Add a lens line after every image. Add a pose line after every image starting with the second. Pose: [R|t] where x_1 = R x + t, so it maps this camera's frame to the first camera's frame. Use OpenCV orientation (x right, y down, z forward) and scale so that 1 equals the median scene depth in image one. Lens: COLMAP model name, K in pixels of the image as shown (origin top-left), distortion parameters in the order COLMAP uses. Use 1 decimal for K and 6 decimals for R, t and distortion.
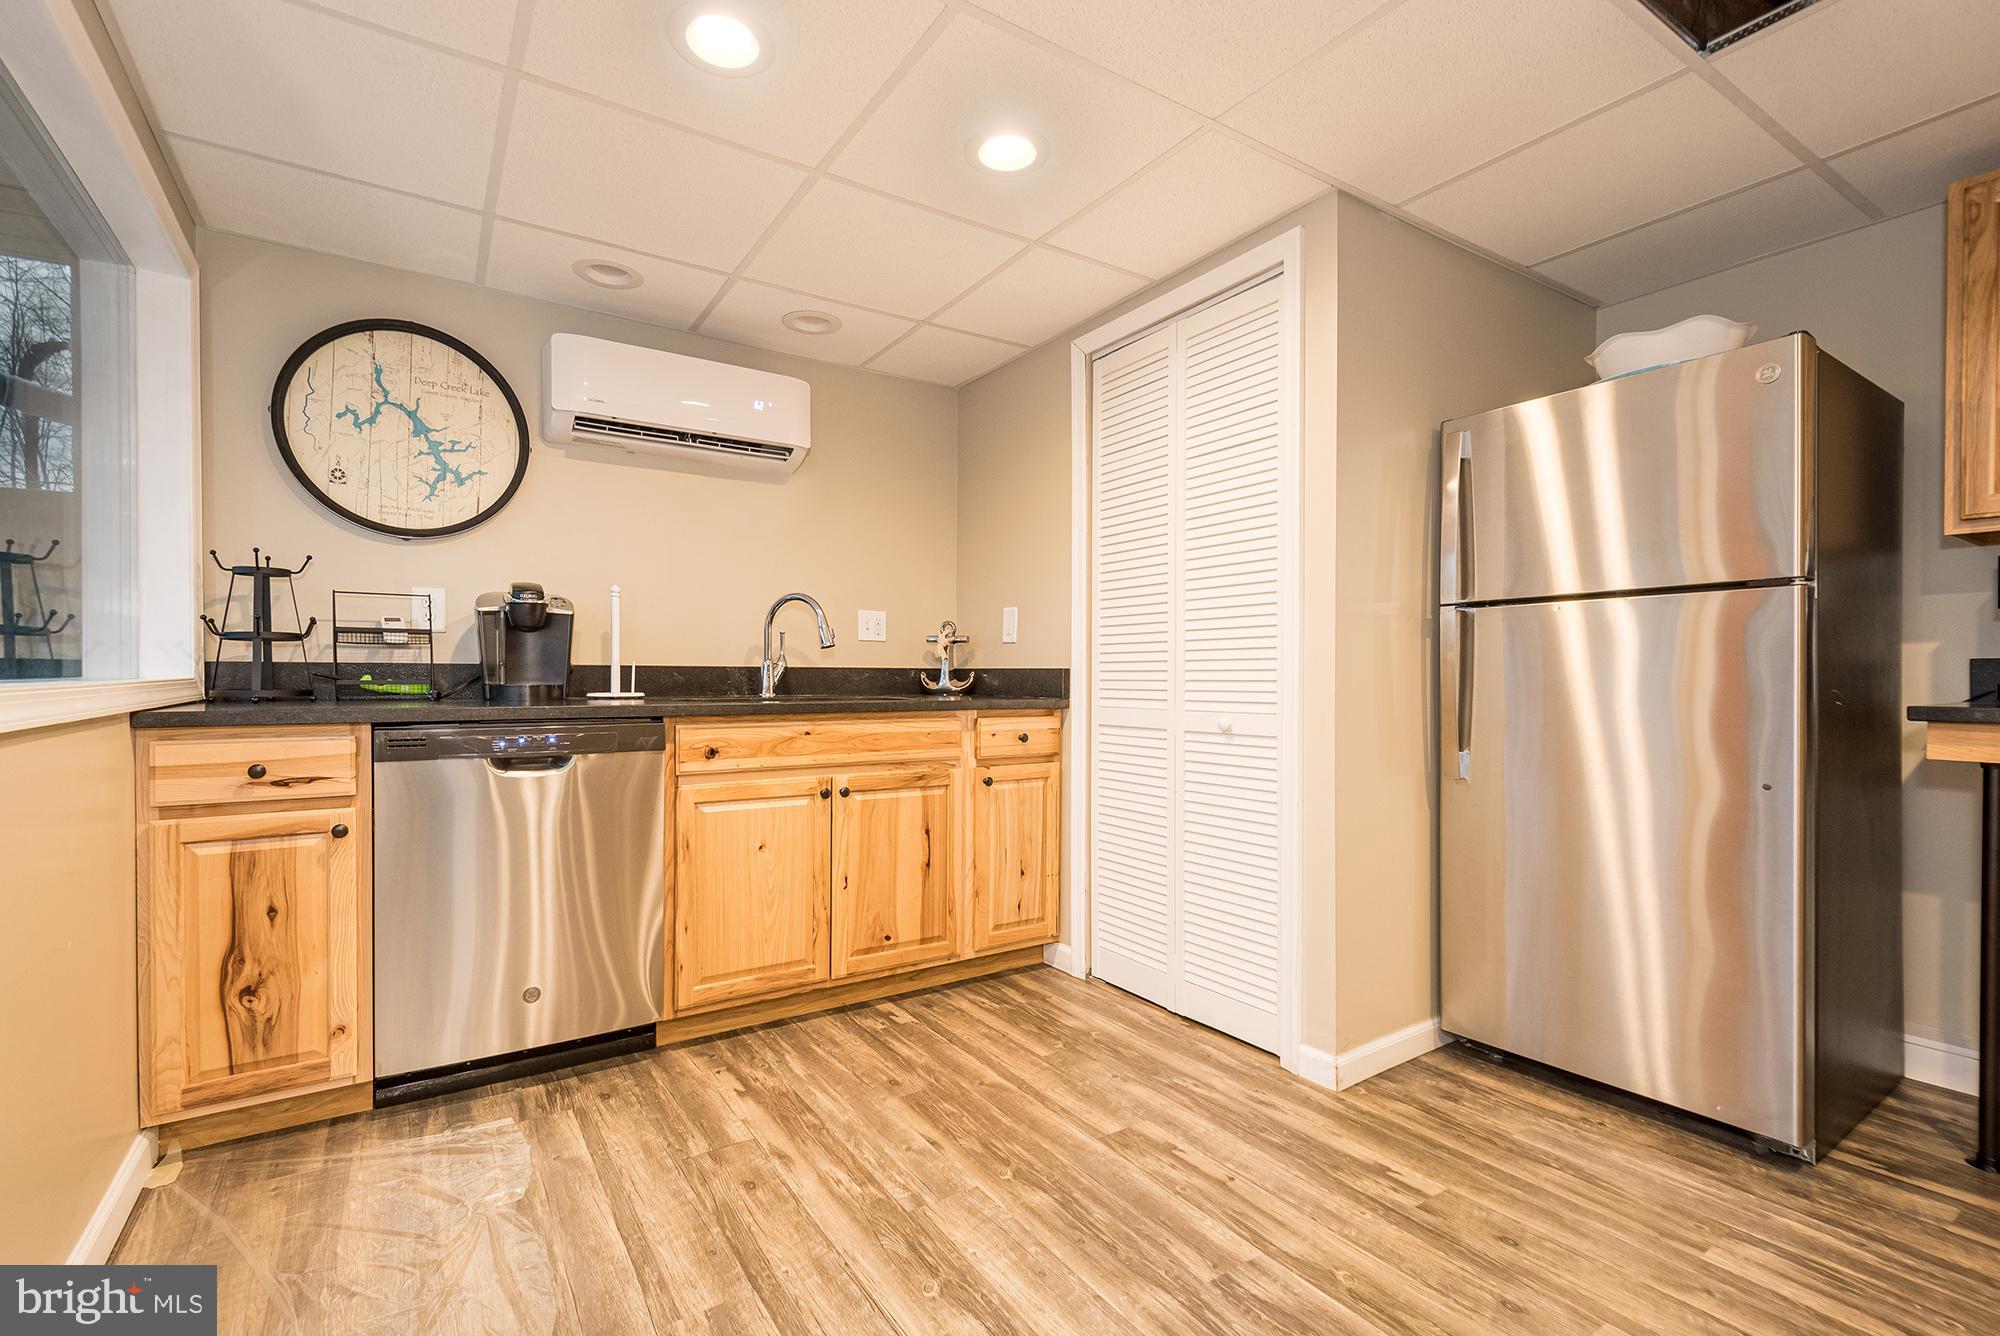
lens RADIAL K [[875.8, 0, 981.5], [0, 875.8, 691.5], [0, 0, 1]] dist [0.011432, -0.001012]
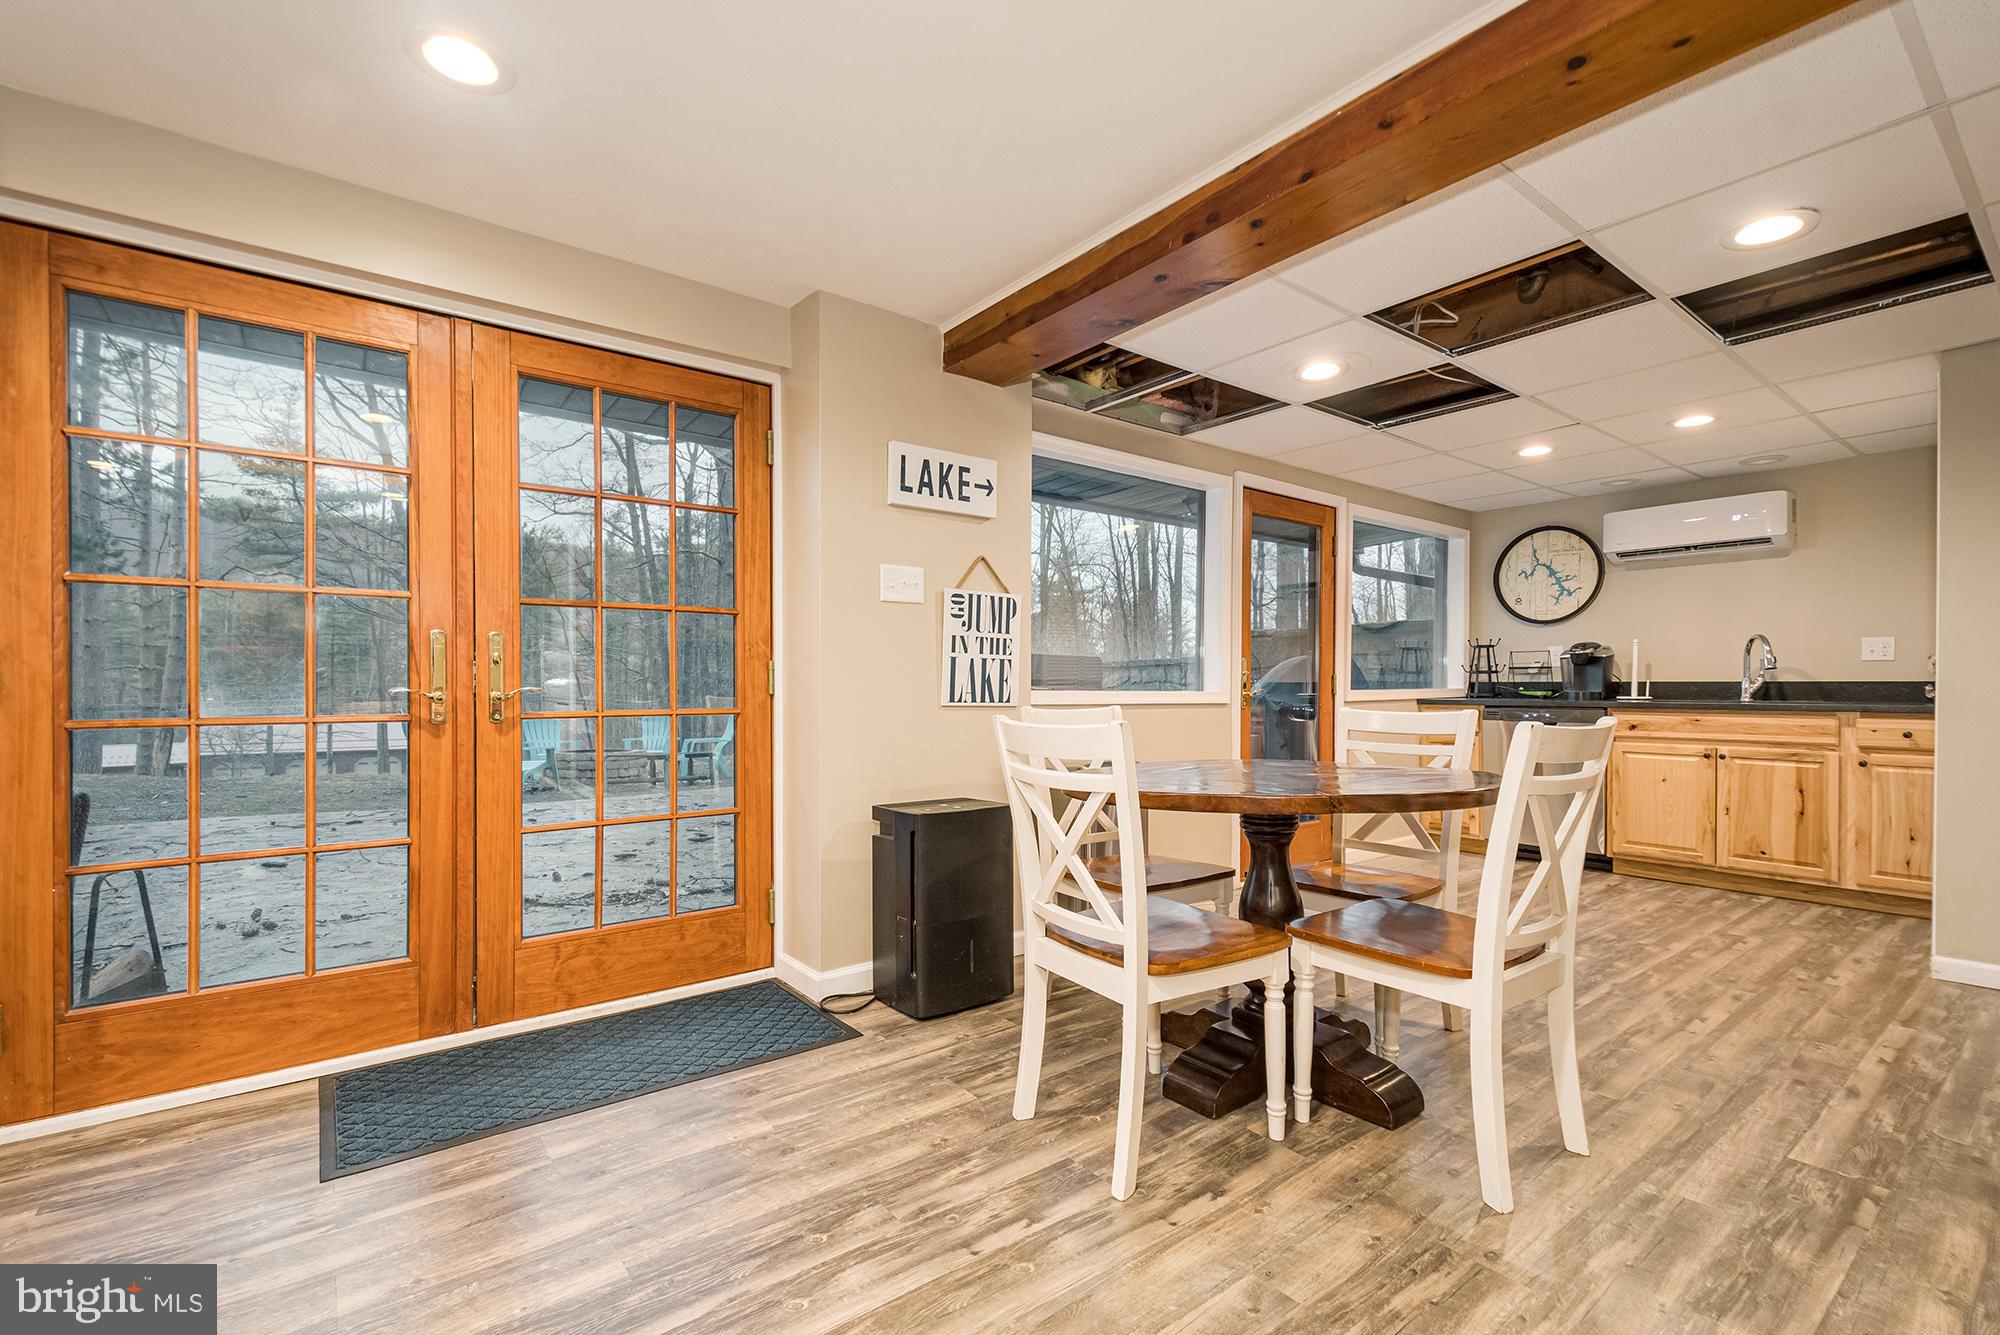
lens RADIAL K [[875.8, 0, 981.5], [0, 875.8, 691.0], [0, 0, 1]] dist [0.011432, -0.001012]
pose [[0.066462, 0.007322, -0.997762, 1.455514], [-0.013132, 0.999893, 0.006463, -0.004268], [0.997703, 0.012673, 0.066551, -0.548296]]
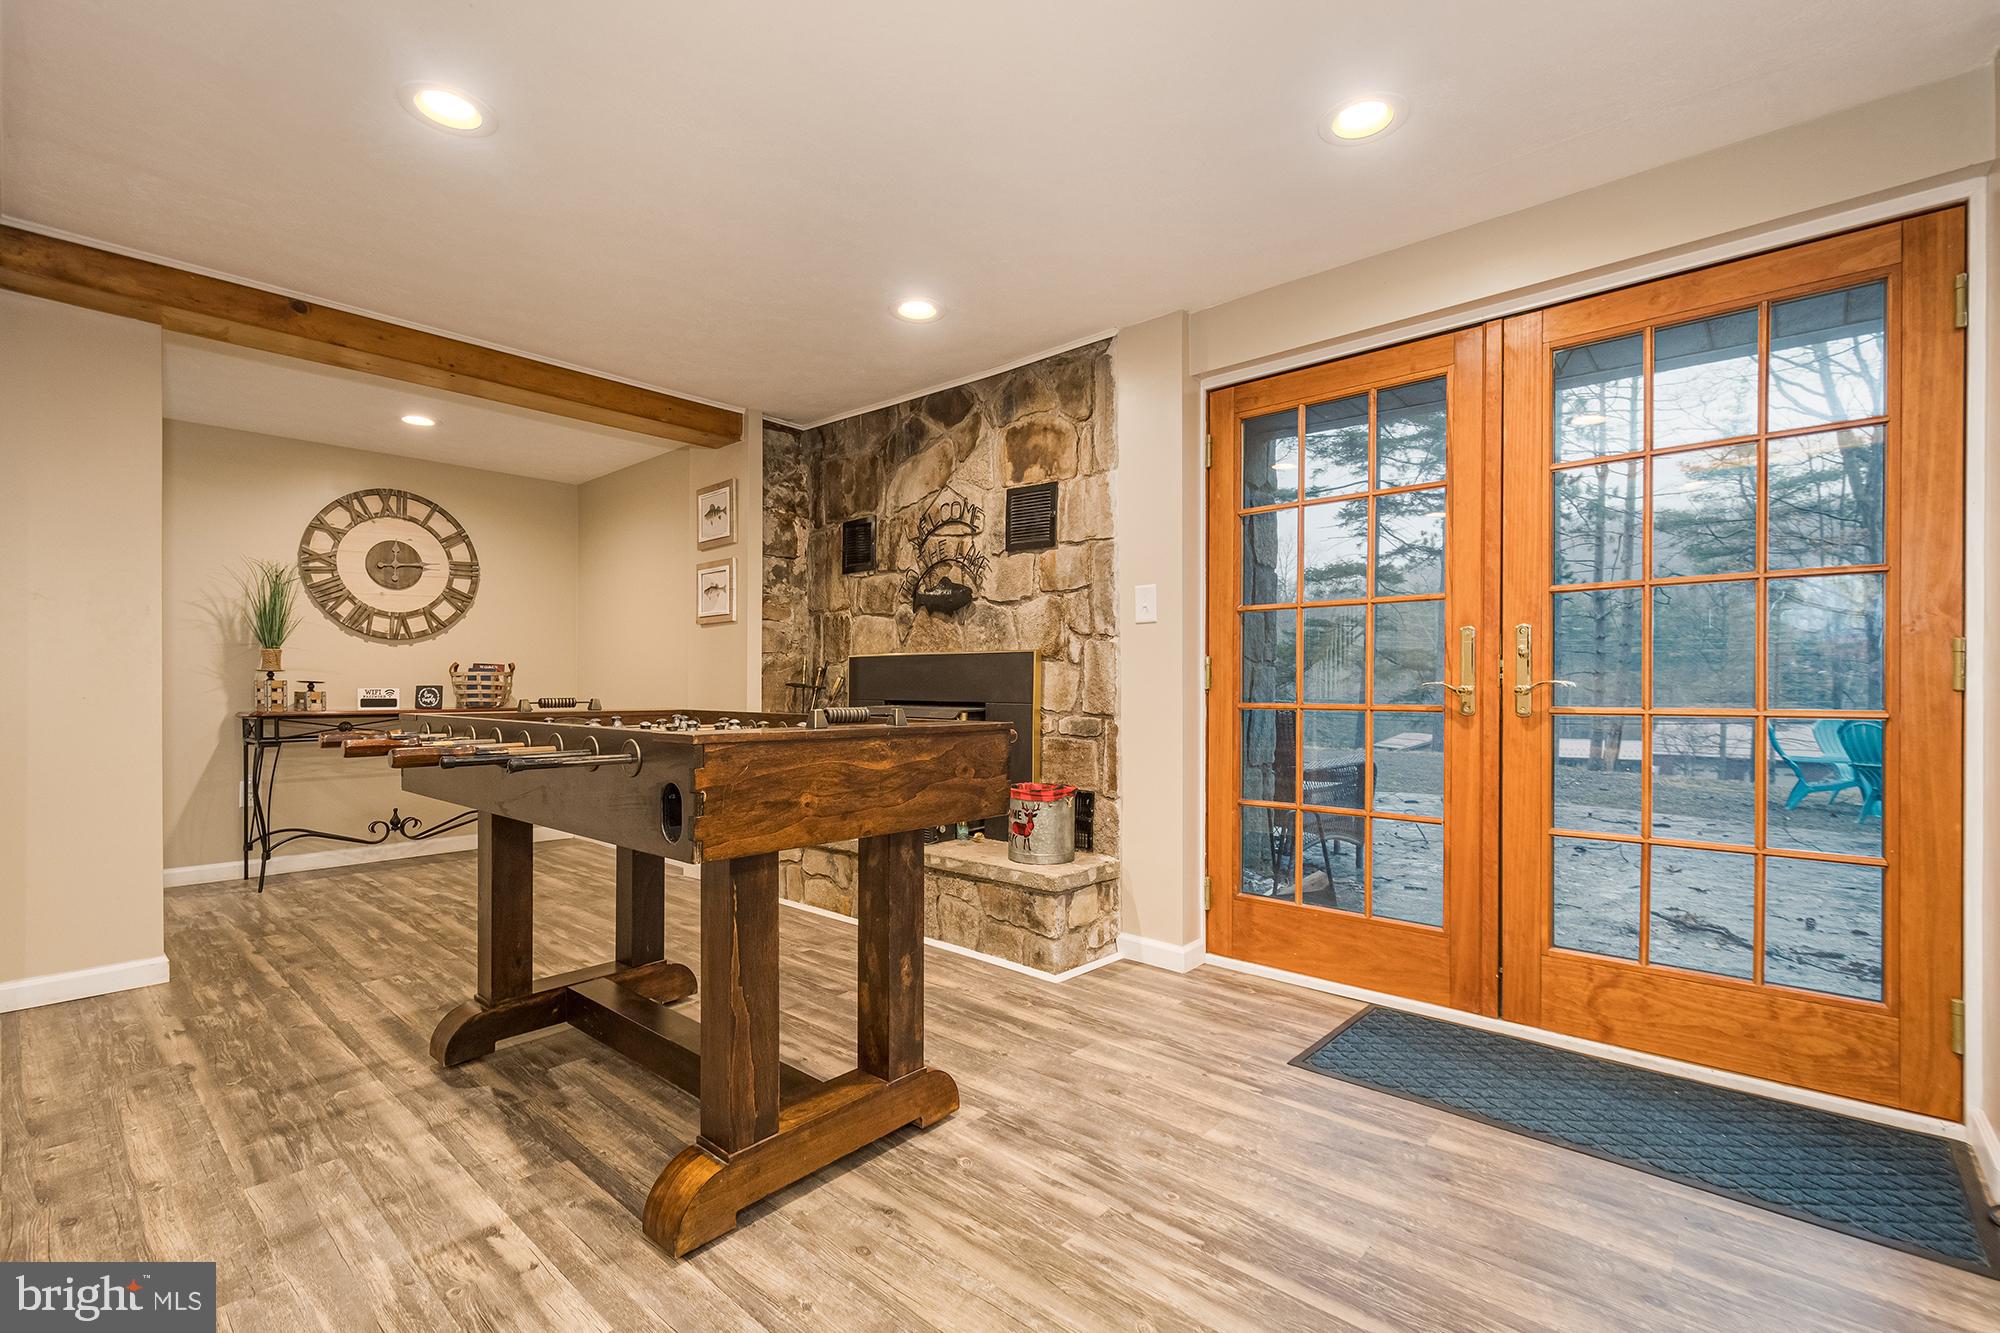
lens RADIAL K [[879.8, 0, 990.7], [0, 879.8, 688.6], [0, 0, 1]] dist [0.004445, -0.000099]
pose [[-0.966168, -0.000868, -0.257914, 1.248347], [-0.004892, 0.999876, 0.014960, 0.002566], [0.257869, 0.015715, -0.966052, -0.235779]]
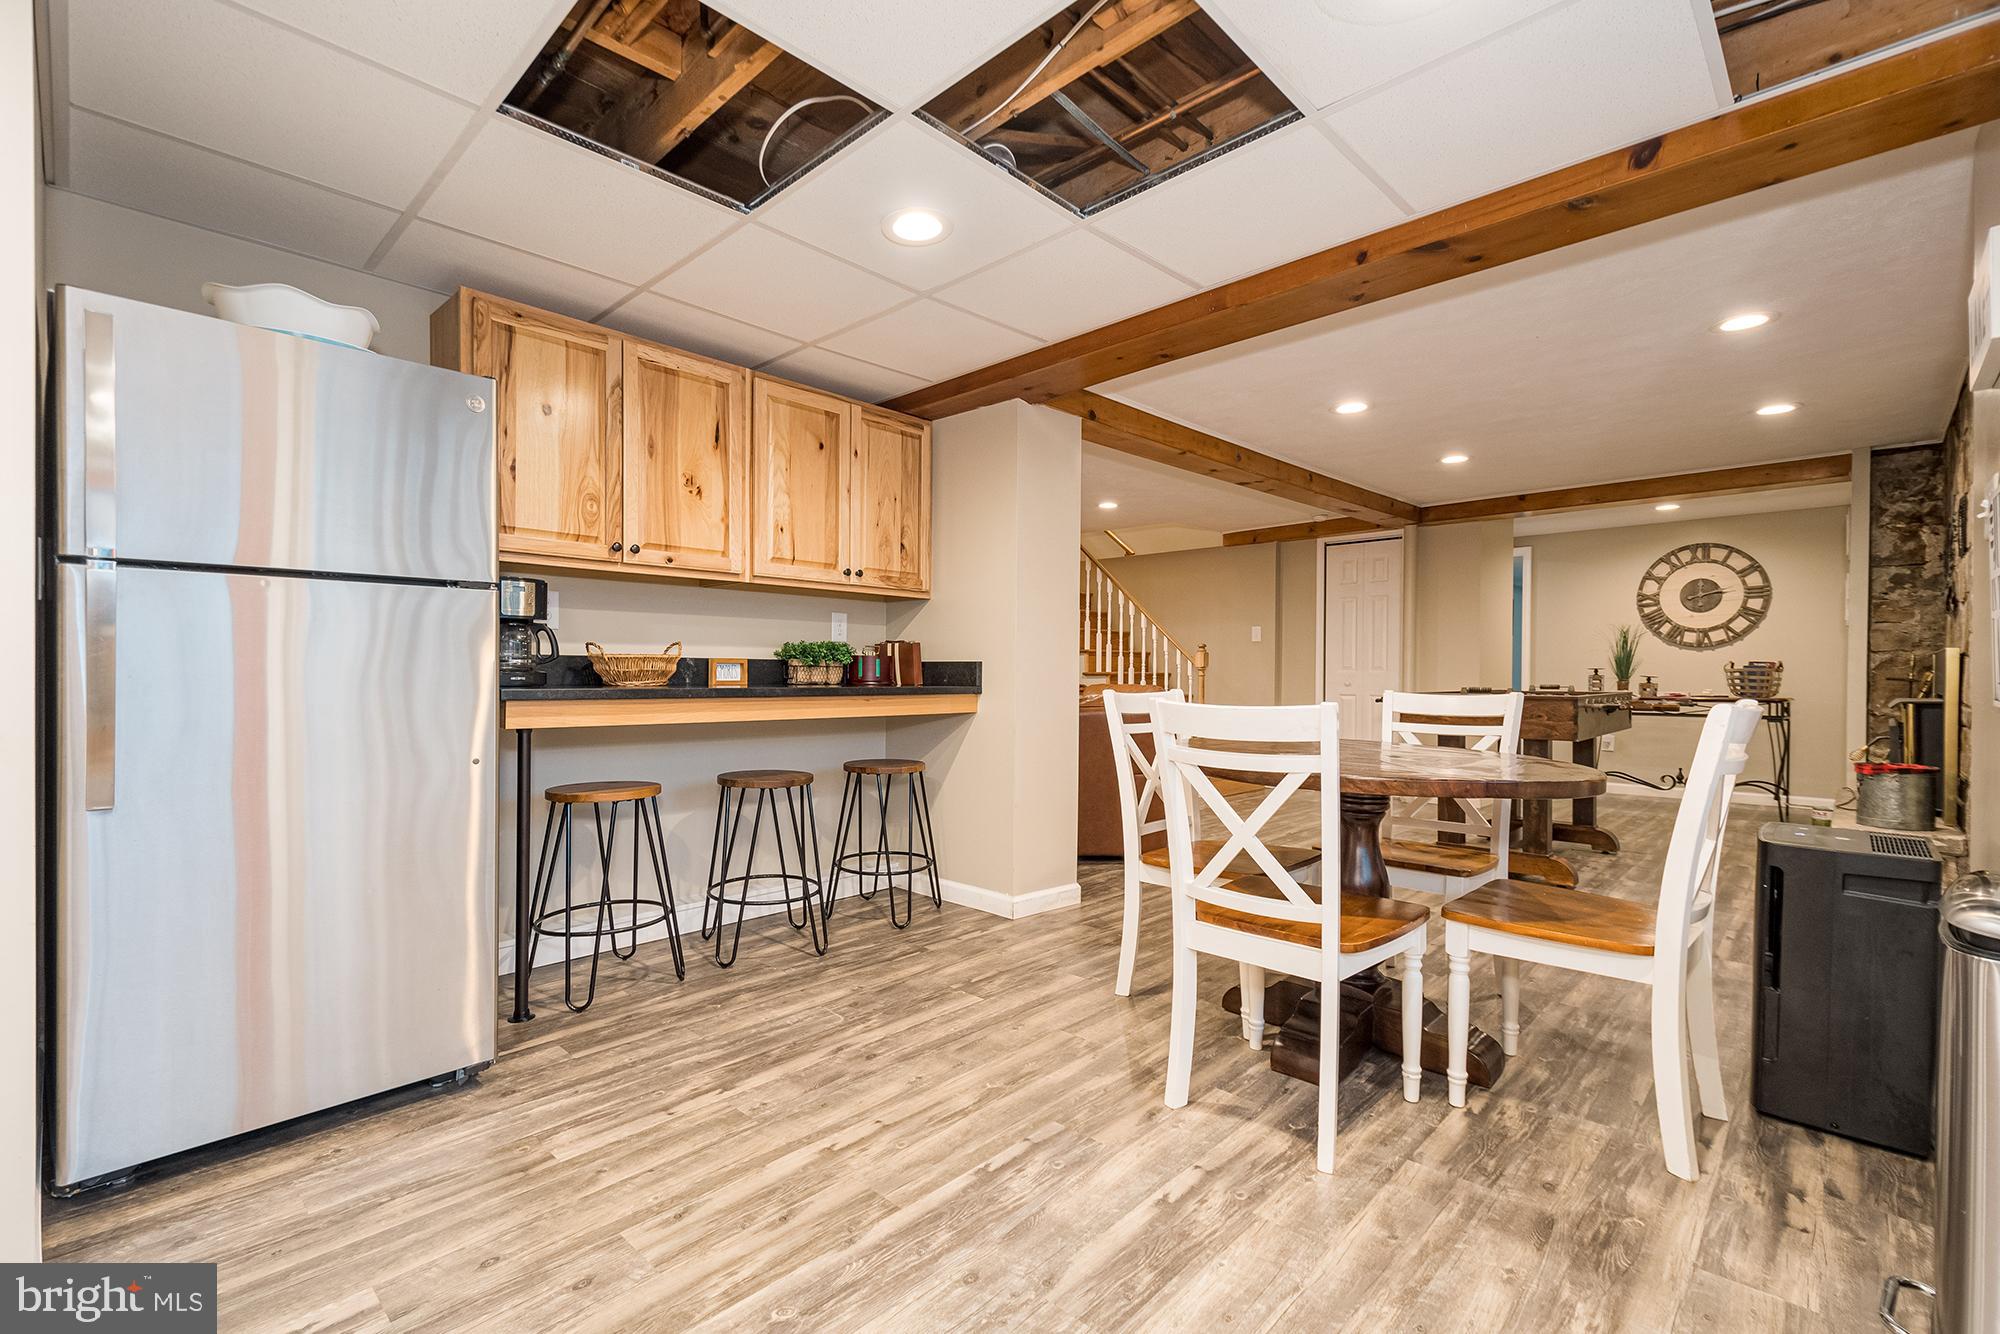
lens RADIAL K [[879.8, 0, 990.7], [0, 879.8, 689.1], [0, 0, 1]] dist [0.004445, -0.000099]
pose [[-0.234146, -0.015051, 0.972085, -0.268086], [0.007023, 0.999828, 0.017173, -0.001911], [-0.972176, 0.010848, -0.234000, 0.425418]]
